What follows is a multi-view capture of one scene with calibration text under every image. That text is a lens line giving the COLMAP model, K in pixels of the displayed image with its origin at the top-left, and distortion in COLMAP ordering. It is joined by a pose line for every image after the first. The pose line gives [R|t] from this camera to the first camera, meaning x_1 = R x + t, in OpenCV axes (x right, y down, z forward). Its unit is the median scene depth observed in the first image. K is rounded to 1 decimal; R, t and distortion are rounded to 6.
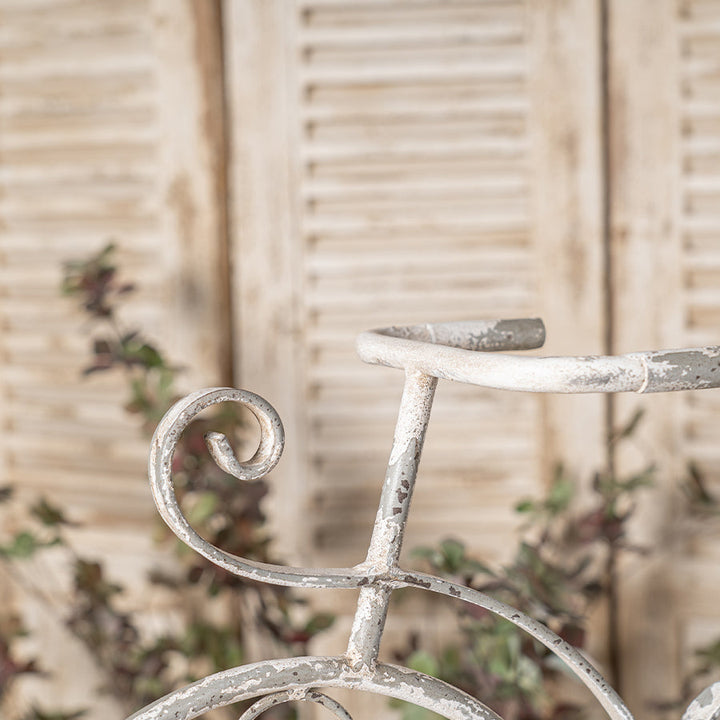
lens RADIAL K [[1803.9, 0, 352.8], [0, 1803.9, 358.6], [0, 0, 1]] dist [0.029059, 0.000000]
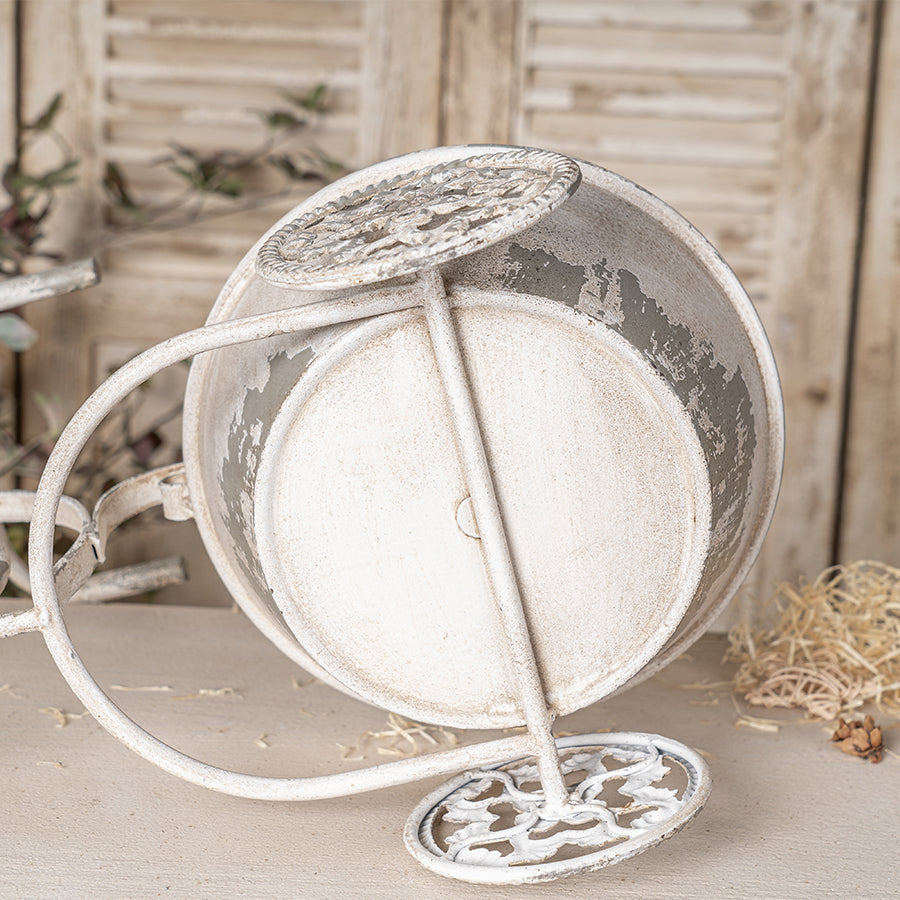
lens RADIAL K [[2254.9, 0, 419.5], [0, 2254.9, 427.8], [0, 0, 1]] dist [0.029059, 0.000000]
pose [[0.938835, -0.007424, 0.344288, -0.157189], [-0.038882, 0.991089, 0.127397, 0.109496], [-0.342166, -0.132992, 0.930181, -0.324107]]
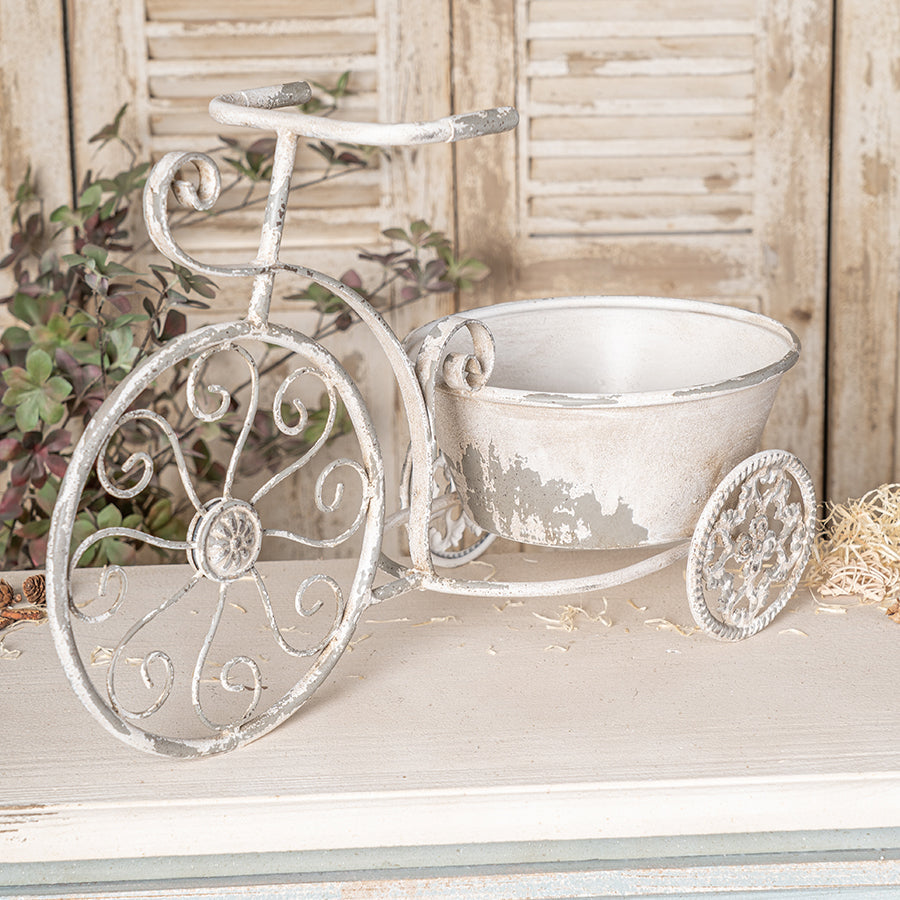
lens RADIAL K [[2578.6, 0, 406.1], [0, 2578.6, 464.6], [0, 0, 1]] dist [0.032570, 0.000000]
pose [[0.916096, -0.102805, 0.387556, -0.751090], [0.029440, 0.981209, 0.190691, -0.130807], [-0.399877, -0.163281, 0.901908, -1.067171]]
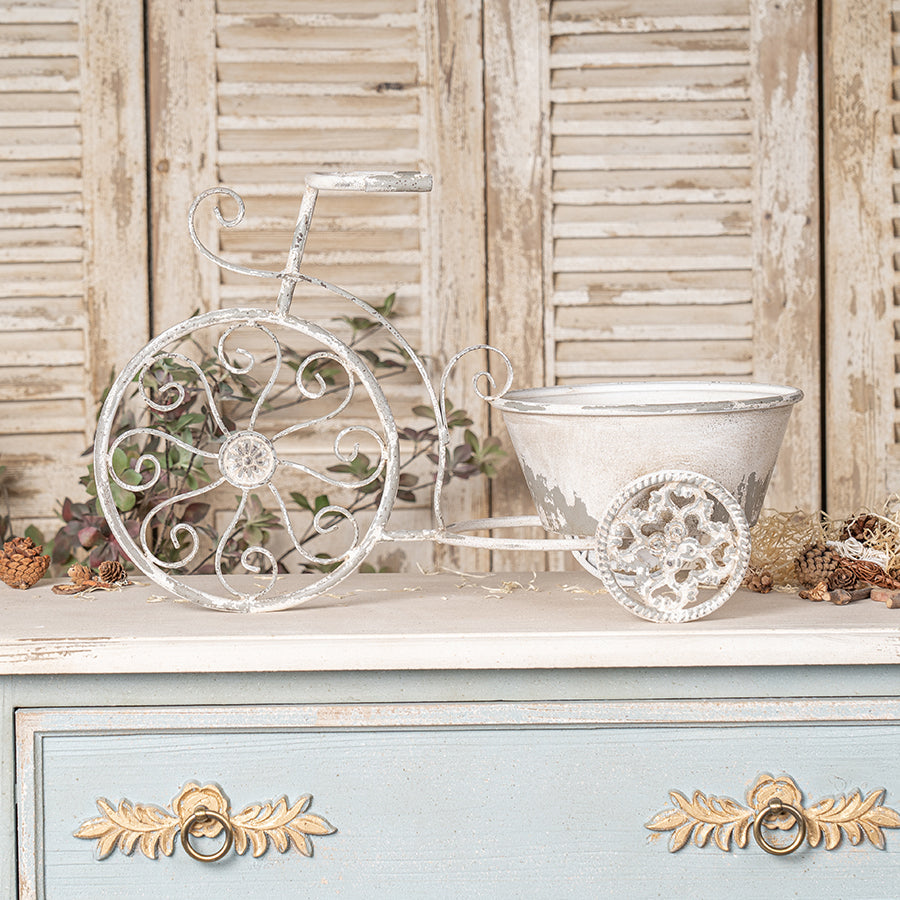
lens RADIAL K [[3267.9, 0, 451.1], [0, 3267.9, 447.1], [0, 0, 1]] dist [-0.078729, 0.000000]
pose [[0.931559, -0.014412, 0.363304, -1.251547], [0.015812, 0.999875, -0.000880, 0.326047], [-0.363245, 0.006564, 0.931670, -2.816387]]
